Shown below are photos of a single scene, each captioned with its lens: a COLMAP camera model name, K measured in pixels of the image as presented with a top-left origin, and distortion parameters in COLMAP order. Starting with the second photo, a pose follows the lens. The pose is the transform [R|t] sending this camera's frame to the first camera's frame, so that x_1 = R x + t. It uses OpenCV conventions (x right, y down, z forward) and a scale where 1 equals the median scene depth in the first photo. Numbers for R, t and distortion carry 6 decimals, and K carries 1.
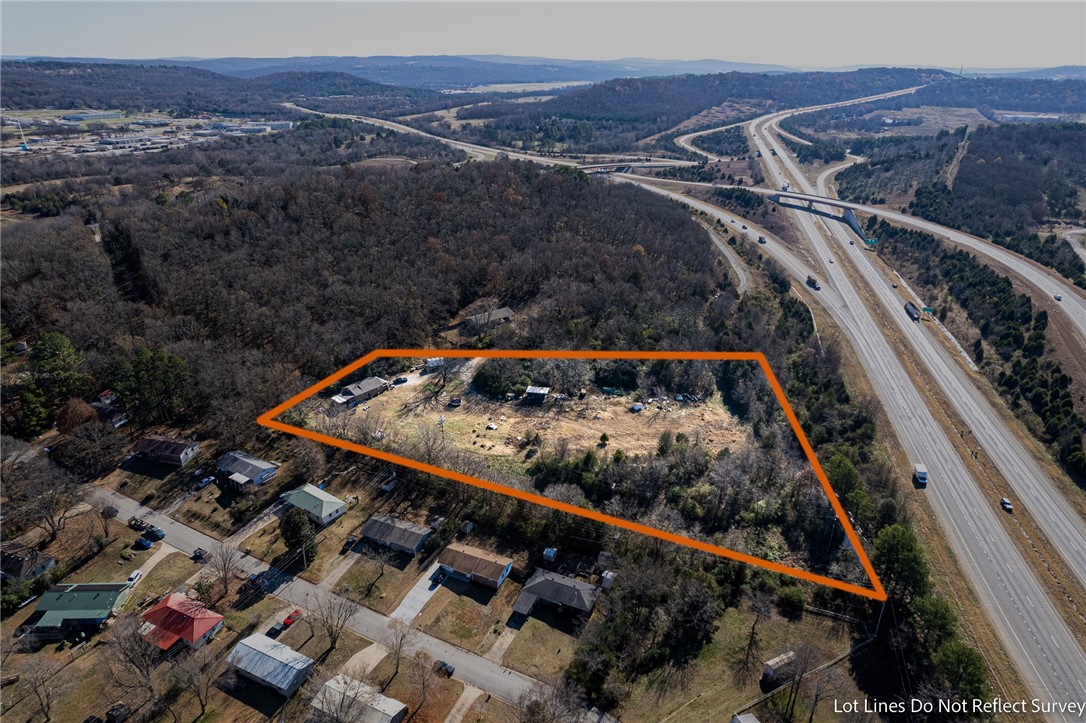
lens RADIAL K [[693.8, 0, 545.2], [0, 693.8, 371.8], [0, 0, 1]] dist [-0.077574, 0.069423]
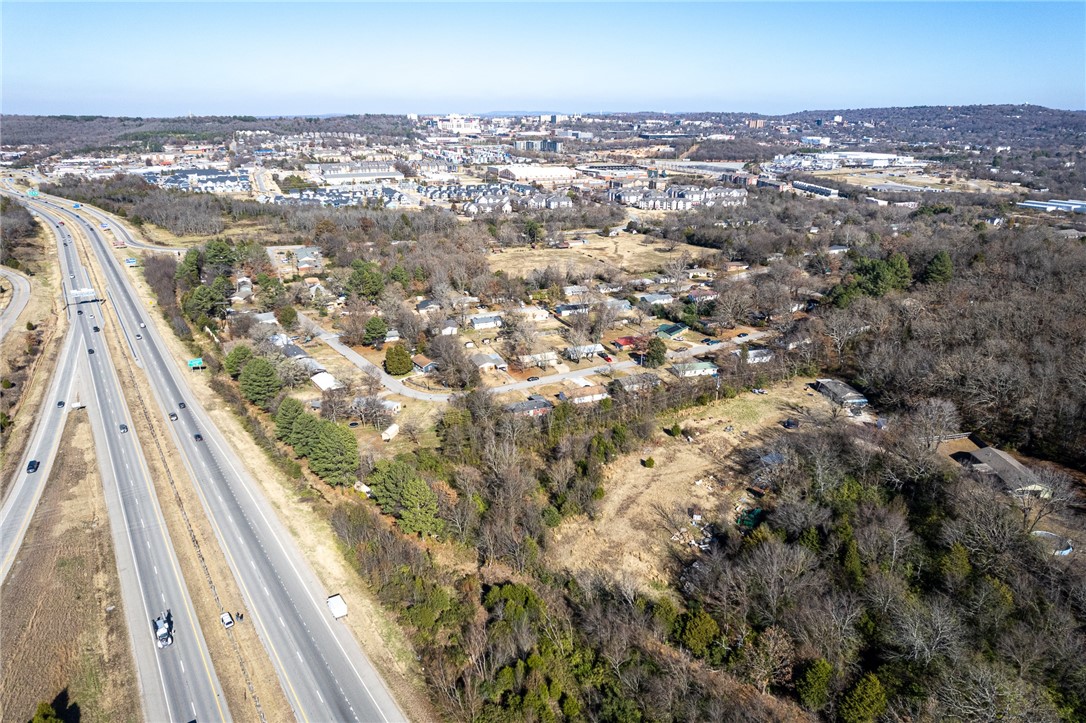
lens RADIAL K [[693.8, 0, 545.2], [0, 693.8, 371.8], [0, 0, 1]] dist [-0.077574, 0.069423]
pose [[-0.674768, 0.251940, -0.693696, 0.732600], [-0.309998, 0.756241, 0.576195, -0.449917], [0.669768, 0.603842, -0.432186, 1.140037]]
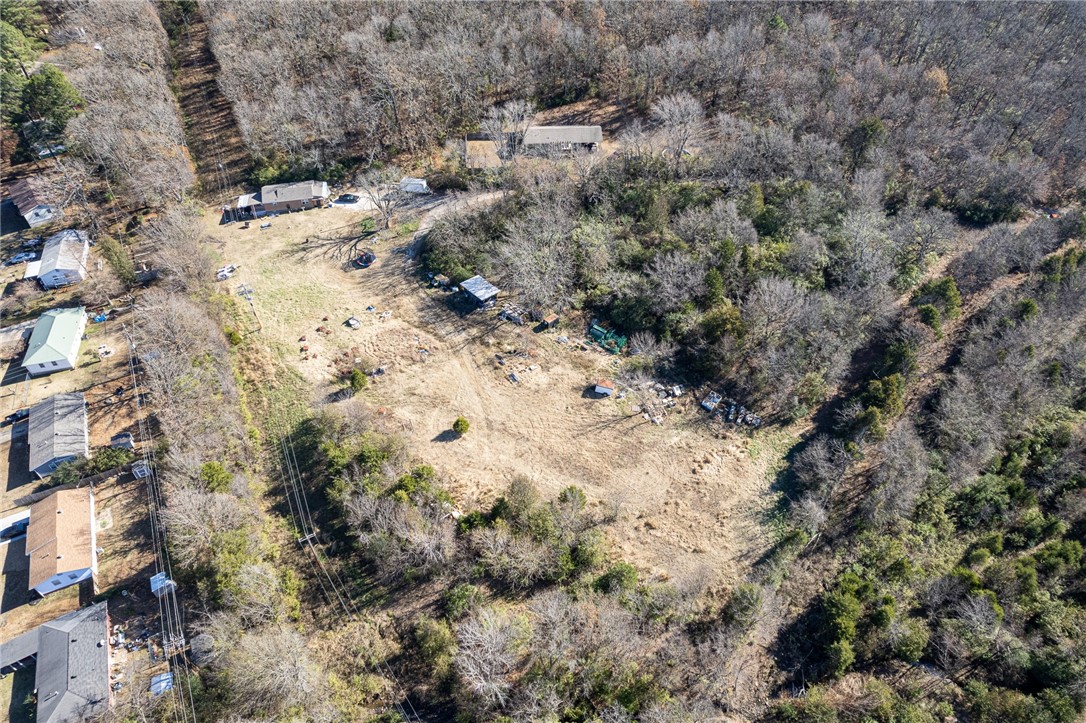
lens RADIAL K [[693.8, 0, 545.2], [0, 693.8, 371.8], [0, 0, 1]] dist [-0.077574, 0.069423]
pose [[0.779438, 0.430033, -0.455574, 0.341260], [-0.254168, 0.881726, 0.397440, -0.163217], [0.572603, -0.193988, 0.796551, 0.564413]]
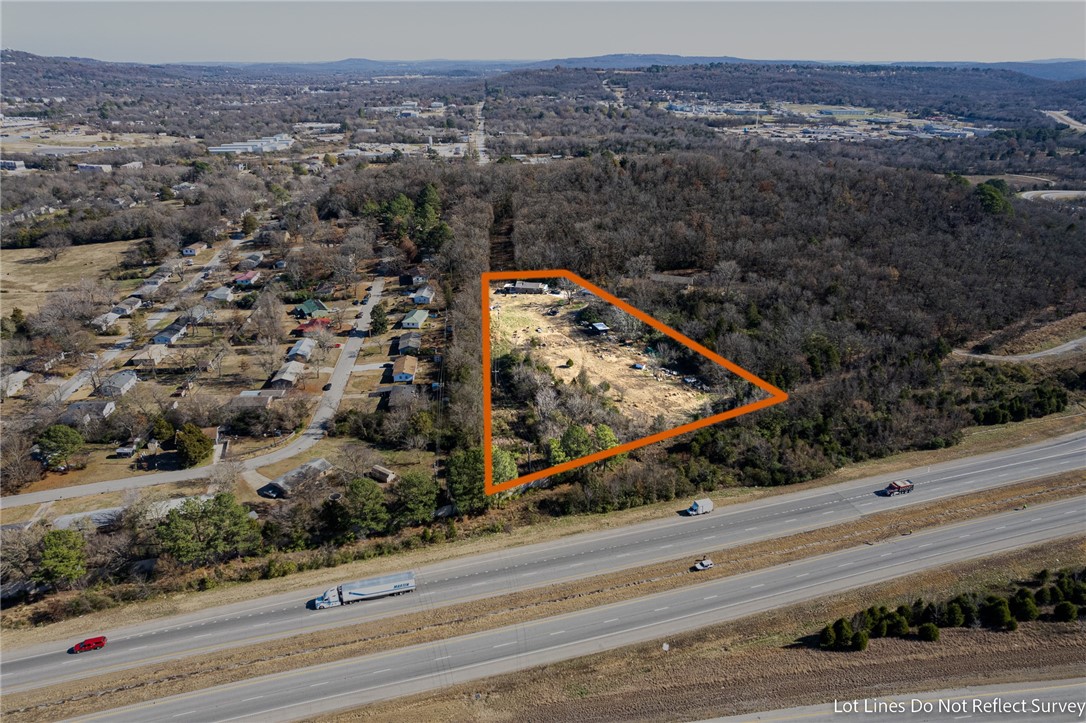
lens RADIAL K [[693.8, 0, 545.2], [0, 693.8, 371.8], [0, 0, 1]] dist [-0.077574, 0.069423]
pose [[0.486141, 0.355373, -0.798359, 0.973137], [-0.358497, 0.914267, 0.188669, -0.098575], [0.796961, 0.194490, 0.571863, 0.244678]]
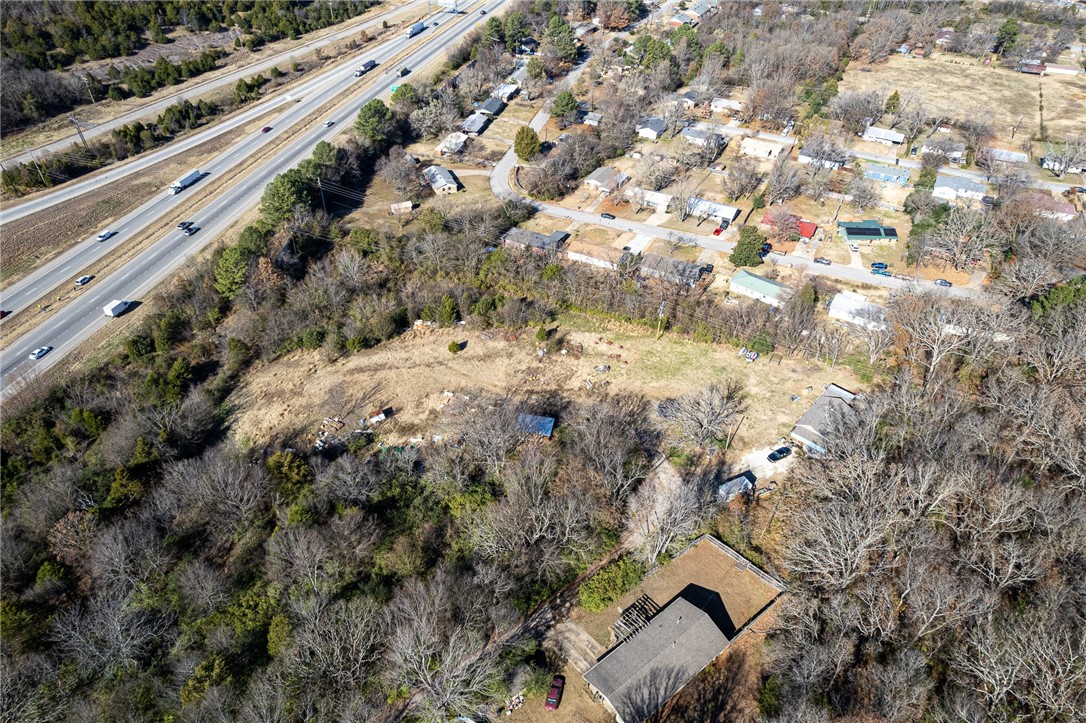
lens RADIAL K [[693.8, 0, 545.2], [0, 693.8, 371.8], [0, 0, 1]] dist [-0.077574, 0.069423]
pose [[-0.998675, -0.046826, 0.021358, -0.030674], [-0.000706, 0.427410, 0.904058, -0.547314], [-0.051462, 0.902844, -0.426877, 1.247788]]
